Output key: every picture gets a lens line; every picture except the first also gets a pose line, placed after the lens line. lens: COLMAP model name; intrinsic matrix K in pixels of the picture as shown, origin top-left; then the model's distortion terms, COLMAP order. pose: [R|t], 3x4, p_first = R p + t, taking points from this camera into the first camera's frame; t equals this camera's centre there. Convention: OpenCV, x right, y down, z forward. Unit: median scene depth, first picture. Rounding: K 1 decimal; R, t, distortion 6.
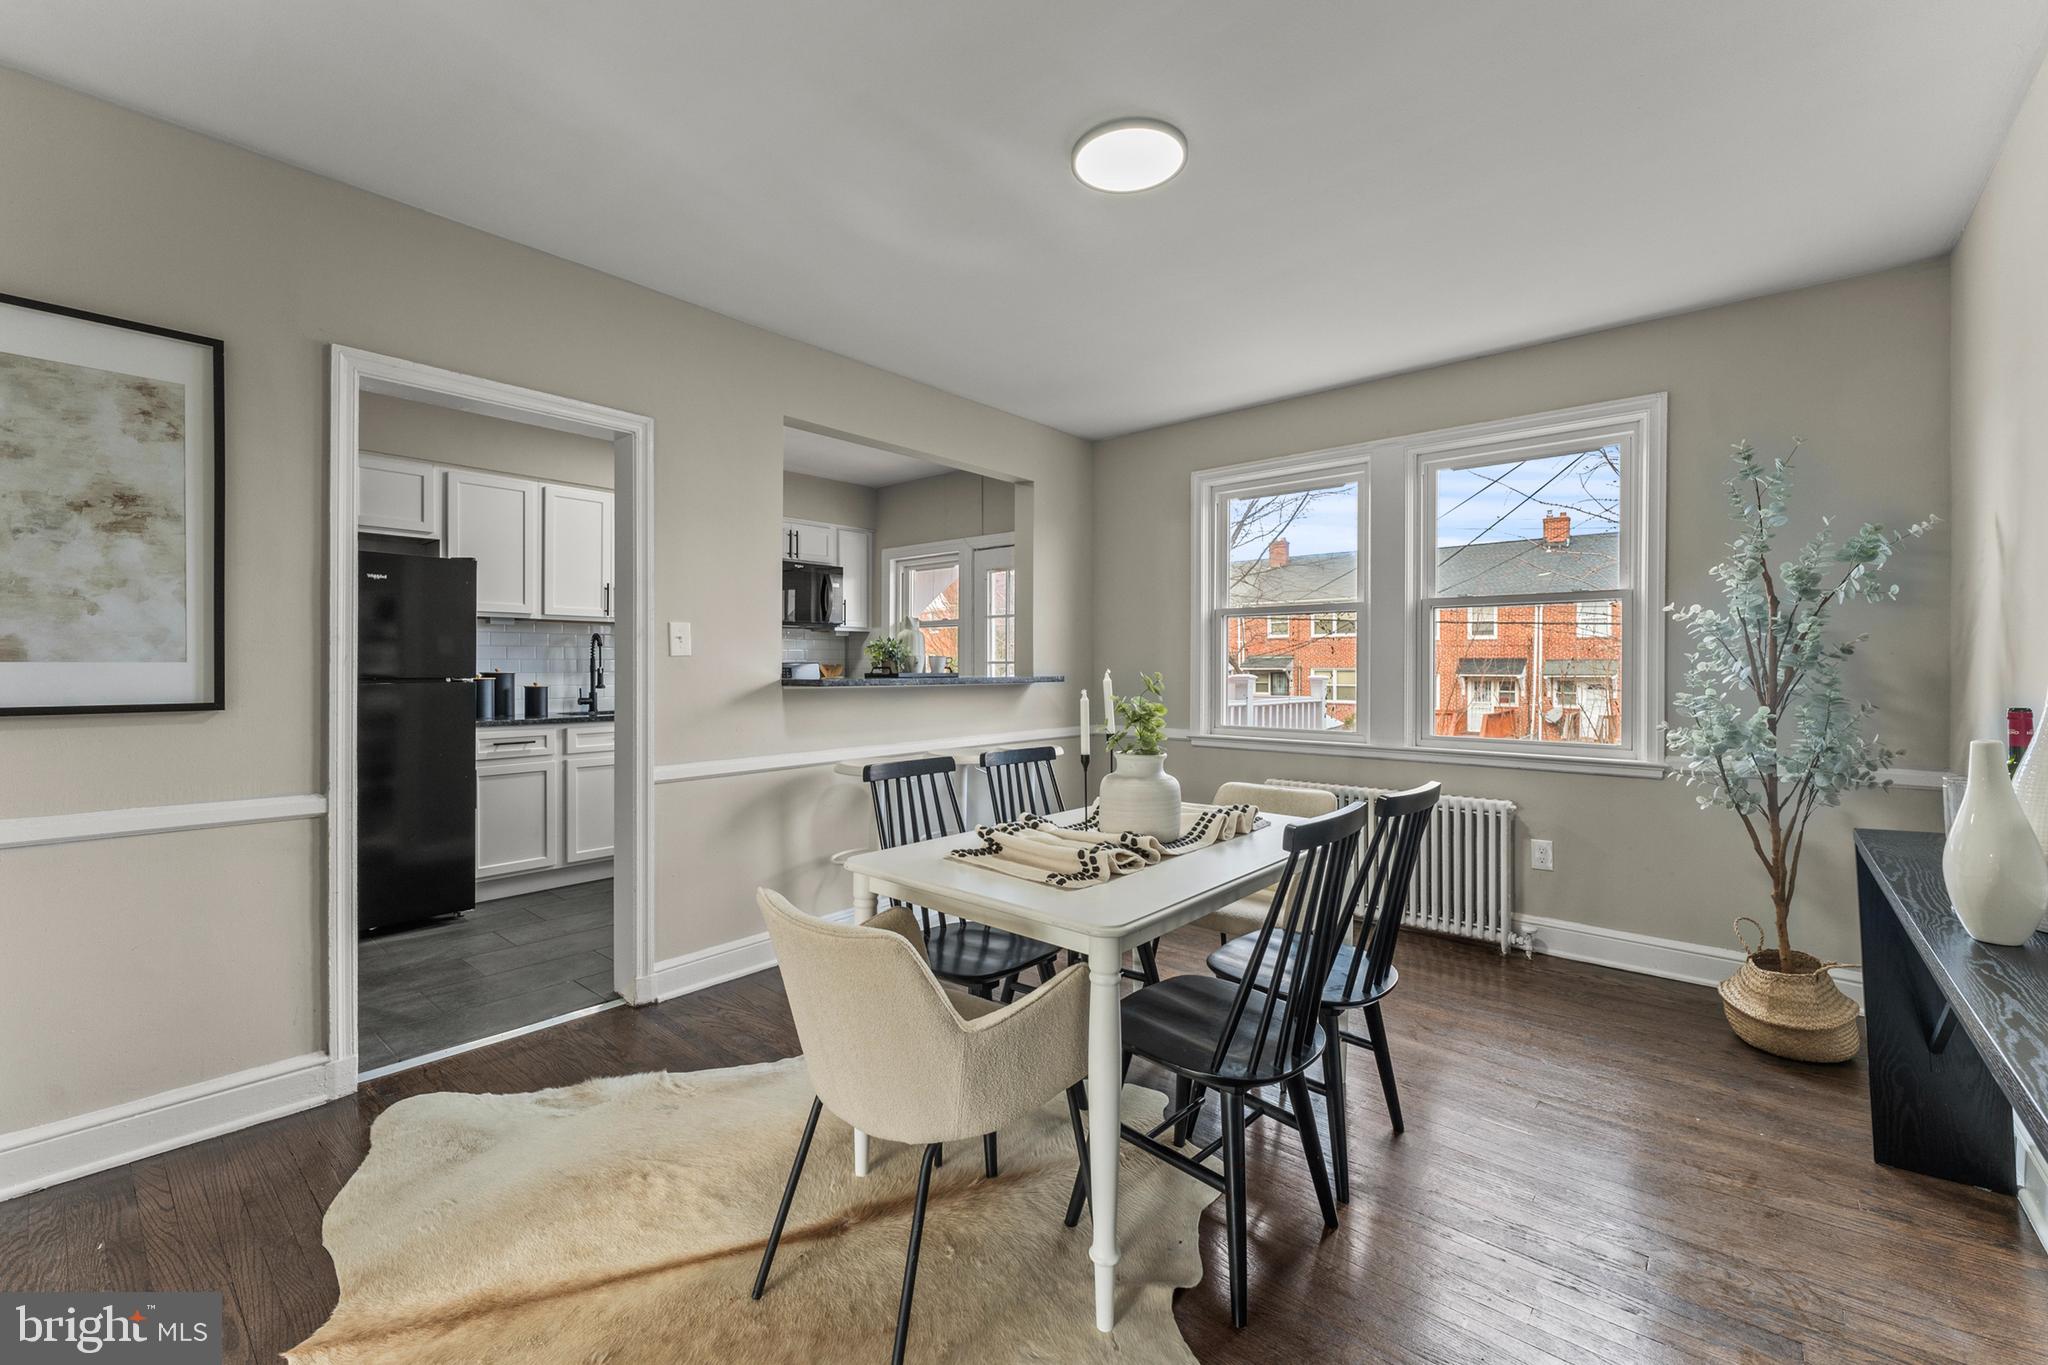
lens RADIAL K [[838.0, 0, 1026.4], [0, 838.0, 662.5], [0, 0, 1]] dist [0.003206, -0.000282]
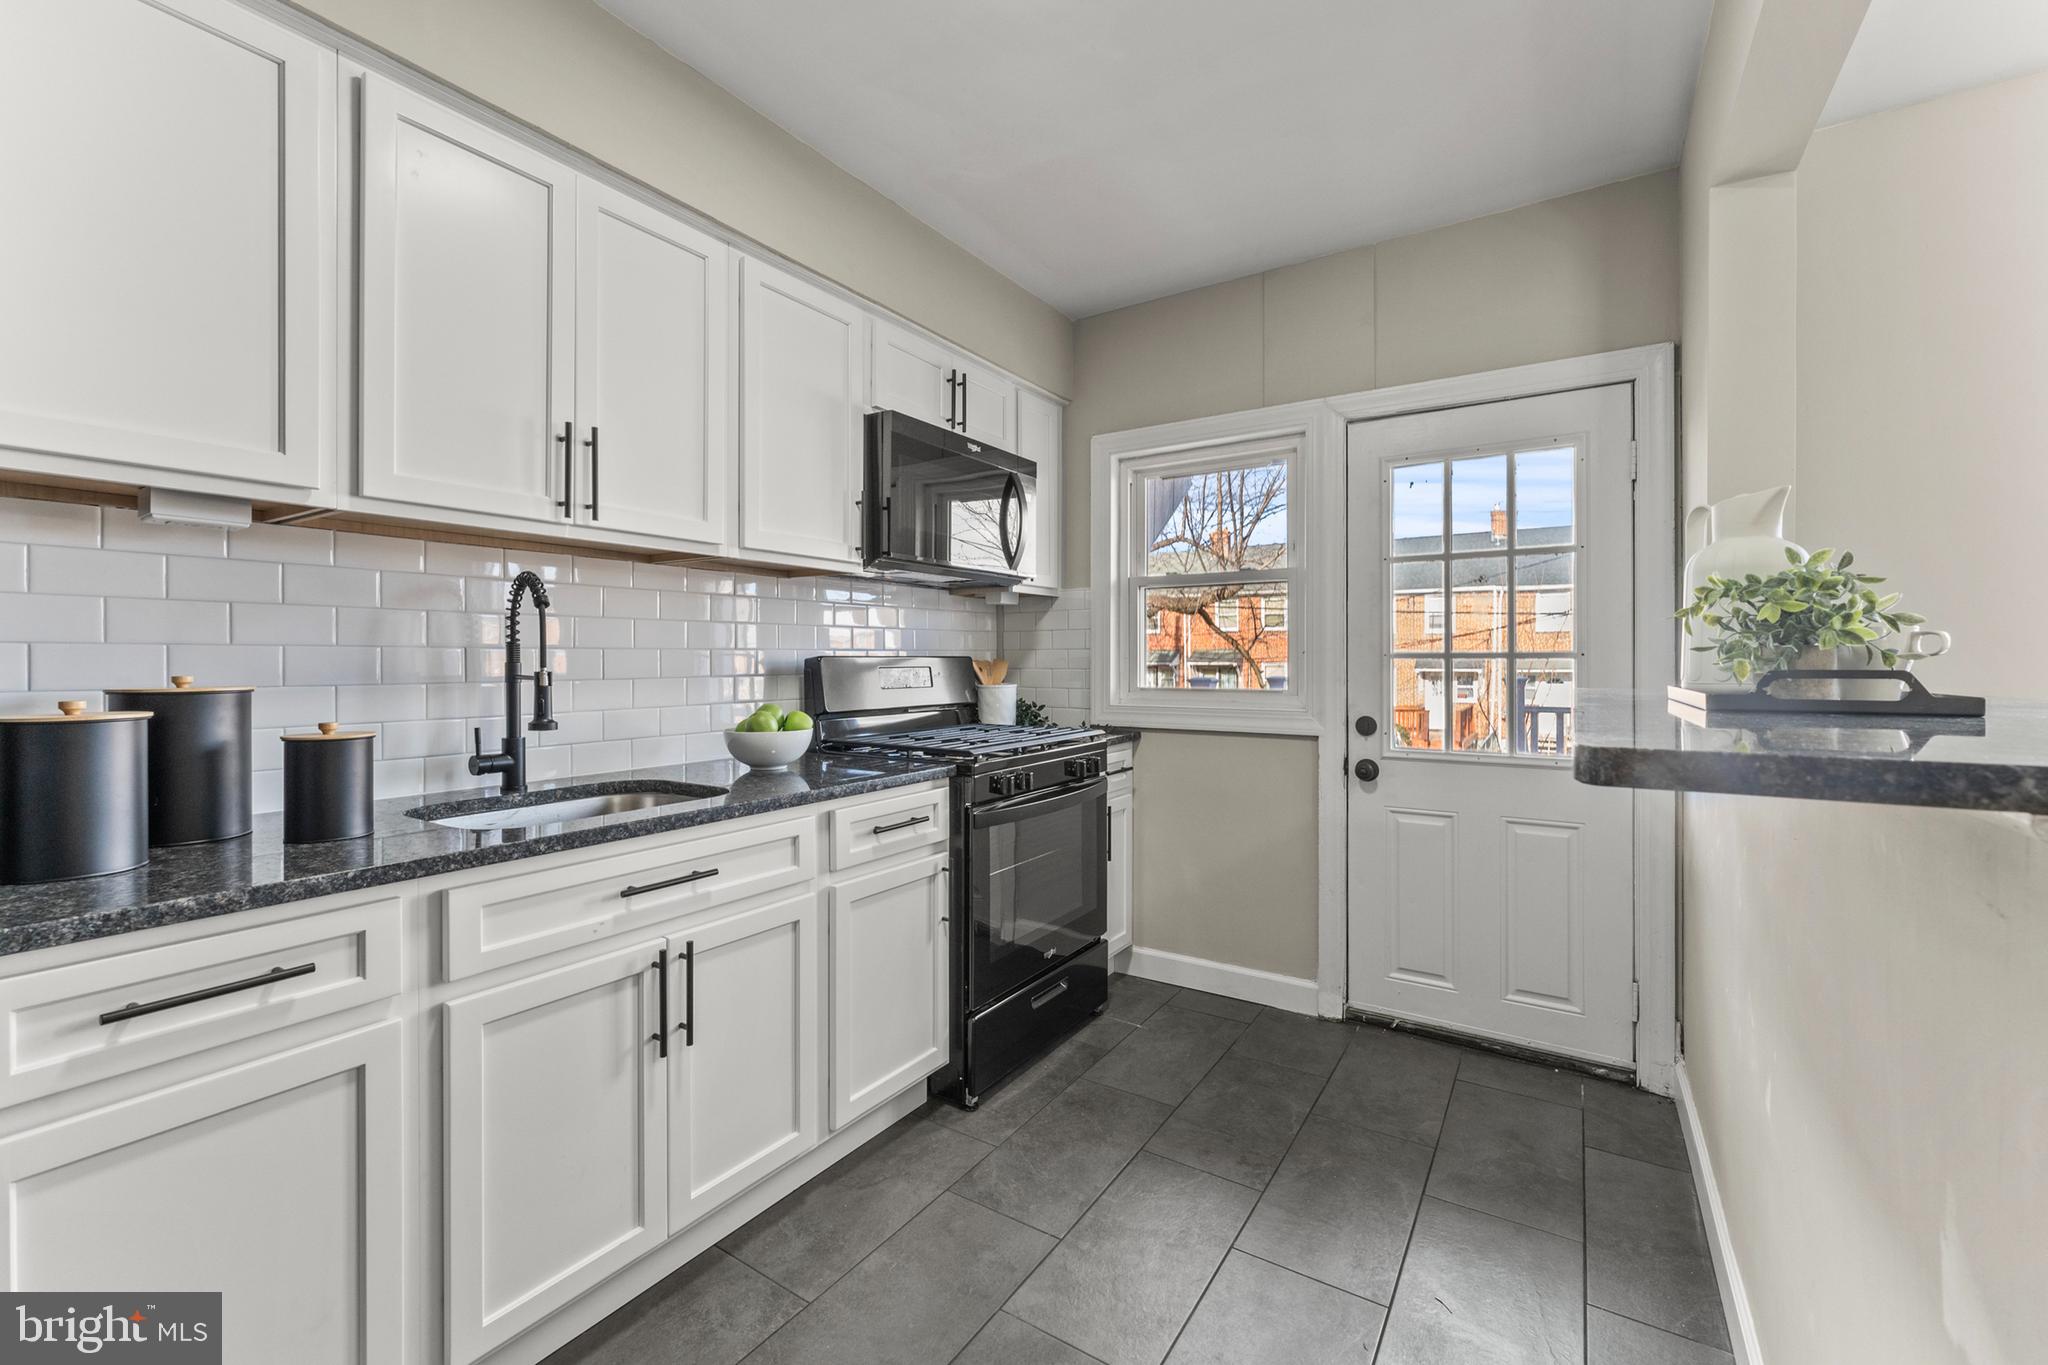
lens RADIAL K [[835.1, 0, 1034.5], [0, 835.1, 660.6], [0, 0, 1]] dist [0.000389, 0.000181]
pose [[0.990097, -0.000038, 0.140388, -0.386647], [-0.000656, 0.999988, 0.004896, 0.000295], [-0.140387, -0.004940, 0.990084, 0.686658]]
